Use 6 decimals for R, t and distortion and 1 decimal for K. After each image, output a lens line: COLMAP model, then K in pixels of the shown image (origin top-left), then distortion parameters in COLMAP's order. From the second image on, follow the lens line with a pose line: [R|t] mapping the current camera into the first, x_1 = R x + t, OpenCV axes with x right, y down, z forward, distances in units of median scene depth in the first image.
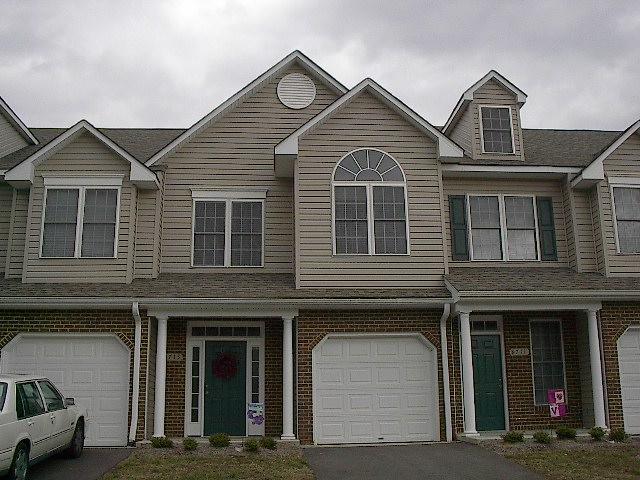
lens RADIAL K [[703.2, 0, 334.2], [0, 703.2, 240.8], [0, 0, 1]] dist [-0.145532, 0.182531]
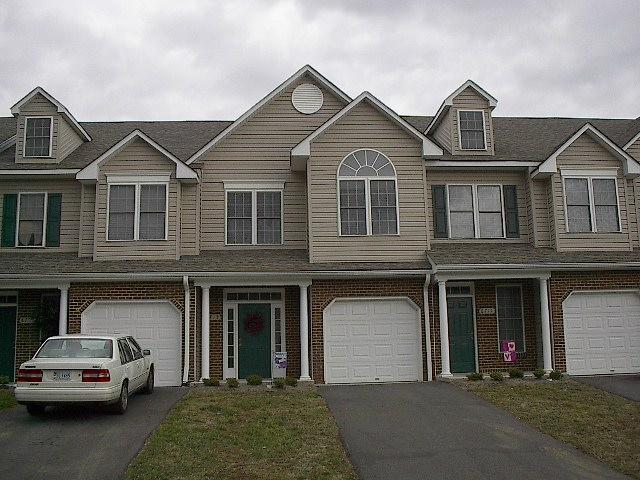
lens RADIAL K [[703.2, 0, 334.2], [0, 703.2, 240.8], [0, 0, 1]] dist [-0.145532, 0.182531]
pose [[0.999933, -0.008164, -0.008164, 0.000556], [0.008710, 0.997564, 0.069212, -0.056950], [0.007579, -0.069279, 0.997569, -0.255818]]
